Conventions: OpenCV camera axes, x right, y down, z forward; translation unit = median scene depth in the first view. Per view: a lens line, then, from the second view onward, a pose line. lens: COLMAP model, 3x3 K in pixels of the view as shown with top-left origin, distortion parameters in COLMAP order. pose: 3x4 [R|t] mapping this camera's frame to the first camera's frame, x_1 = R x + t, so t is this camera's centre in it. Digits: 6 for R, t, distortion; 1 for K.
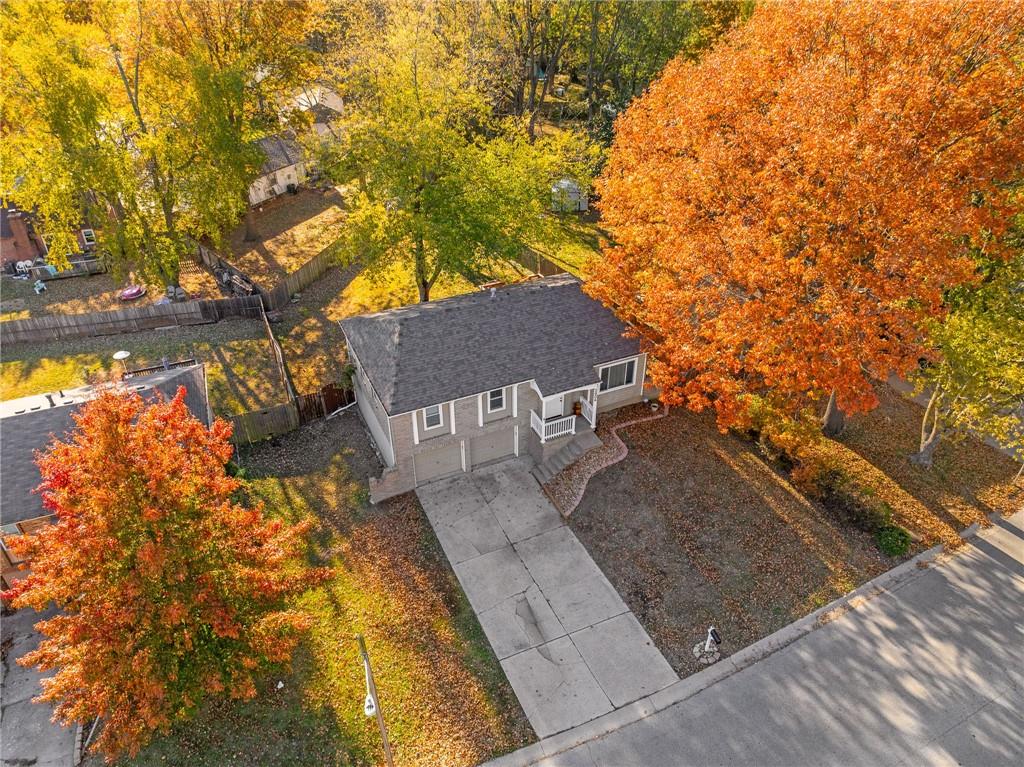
lens RADIAL K [[729.7, 0, 511.2], [0, 729.7, 372.0], [0, 0, 1]] dist [-0.049435, 0.012846]
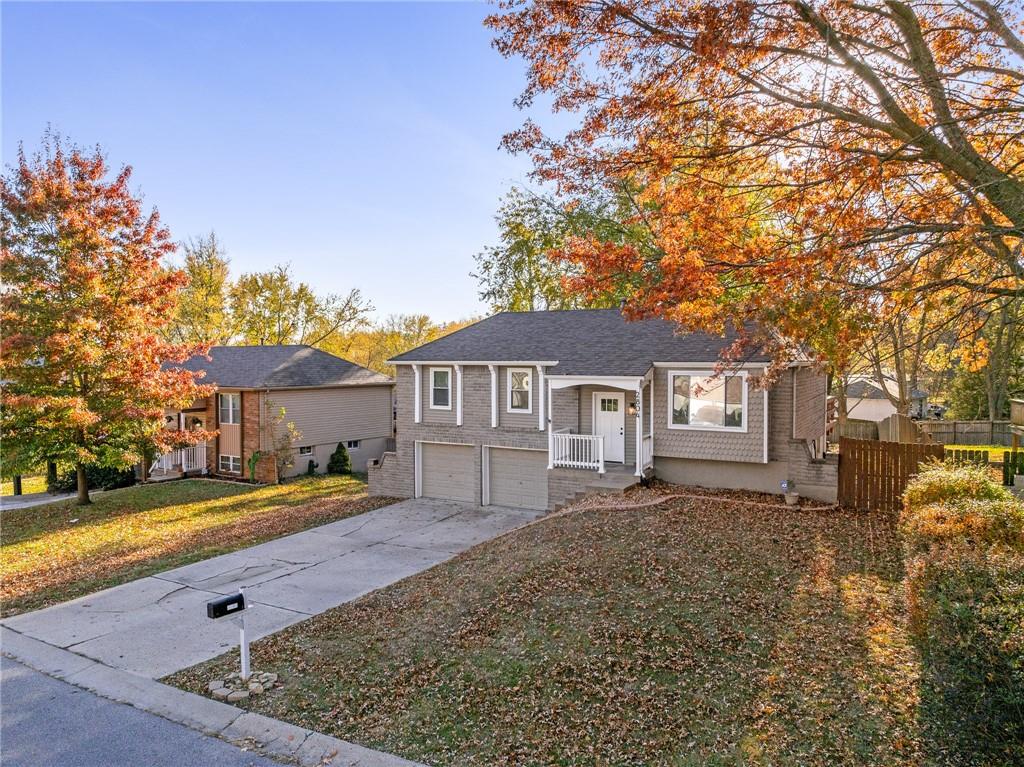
lens RADIAL K [[729.7, 0, 511.2], [0, 729.7, 372.0], [0, 0, 1]] dist [-0.049435, 0.012846]
pose [[0.576960, 0.017916, -0.816576, 0.544231], [-0.444400, 0.845709, -0.295440, 0.231288], [0.685293, 0.533344, 0.495902, 0.640908]]
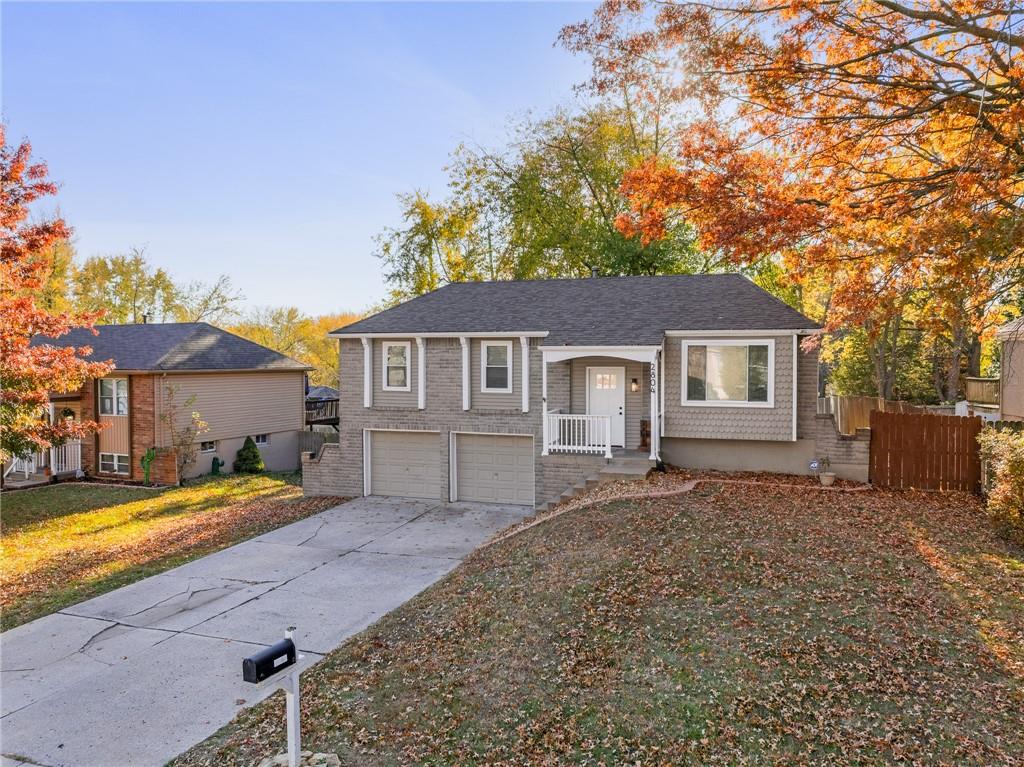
lens RADIAL K [[729.7, 0, 511.2], [0, 729.7, 372.0], [0, 0, 1]] dist [-0.049435, 0.012846]
pose [[0.724420, 0.016160, -0.689170, 0.403684], [-0.376348, 0.846866, -0.375740, 0.262035], [0.577562, 0.531562, 0.619568, 0.637693]]
